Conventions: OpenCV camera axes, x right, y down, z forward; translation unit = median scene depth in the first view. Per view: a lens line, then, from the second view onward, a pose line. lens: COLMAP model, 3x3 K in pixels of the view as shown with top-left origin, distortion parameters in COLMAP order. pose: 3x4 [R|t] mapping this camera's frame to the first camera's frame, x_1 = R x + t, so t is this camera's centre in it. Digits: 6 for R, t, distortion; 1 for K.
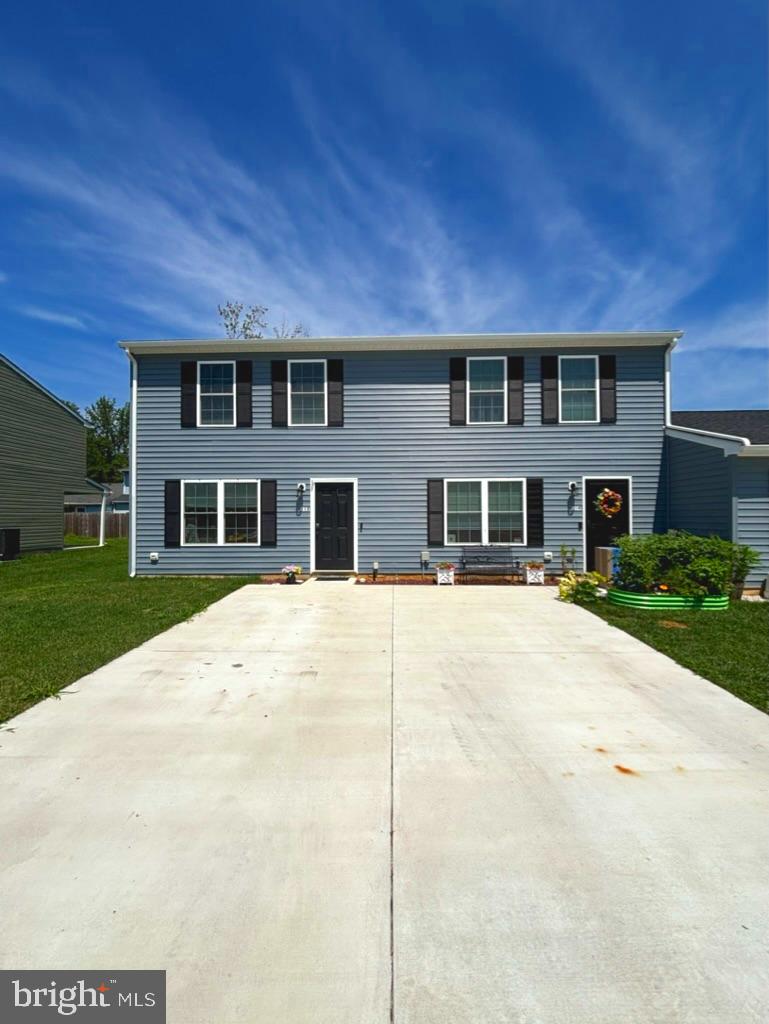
lens RADIAL K [[413.7, 0, 381.3], [0, 413.7, 509.1], [0, 0, 1]] dist [0.003341, -0.002785]
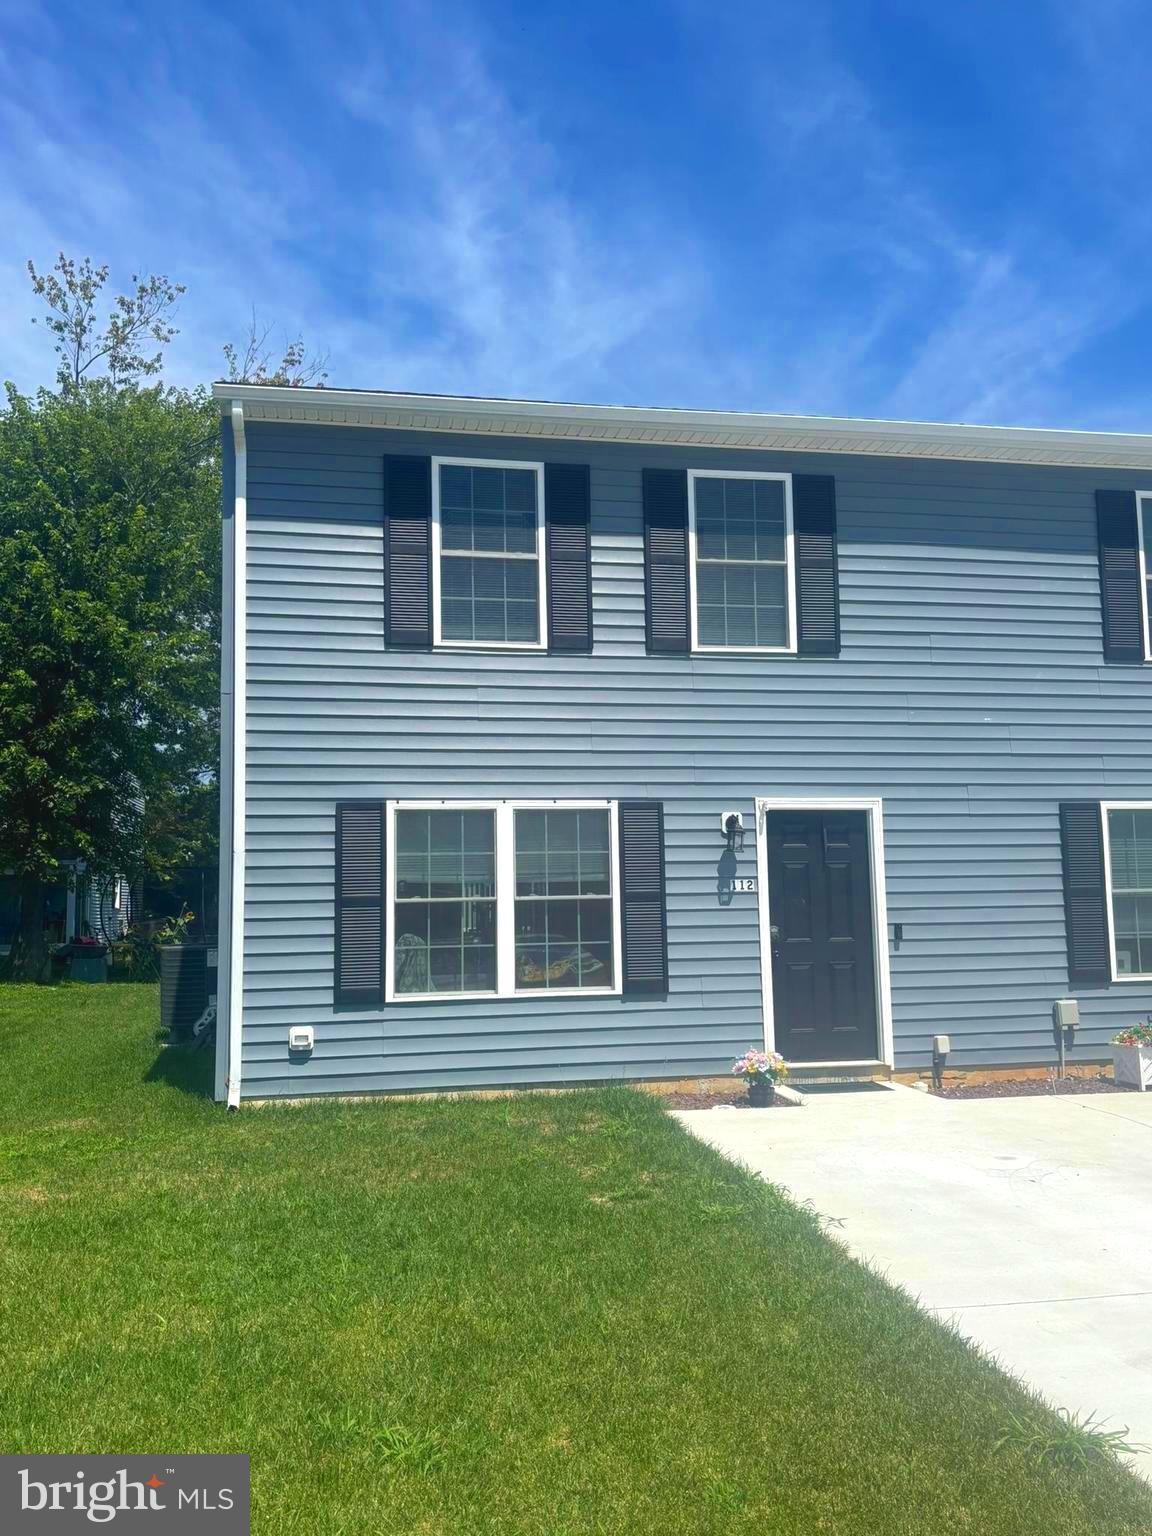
lens RADIAL K [[1266.3, 0, 565.0], [0, 1266.3, 768.4], [0, 0, 1]] dist [0.033600, 0.006656]
pose [[0.975988, 0.011784, 0.217504, -0.565156], [0.009714, 0.995188, -0.097505, 0.004543], [-0.217606, 0.097277, 0.971177, -0.020857]]
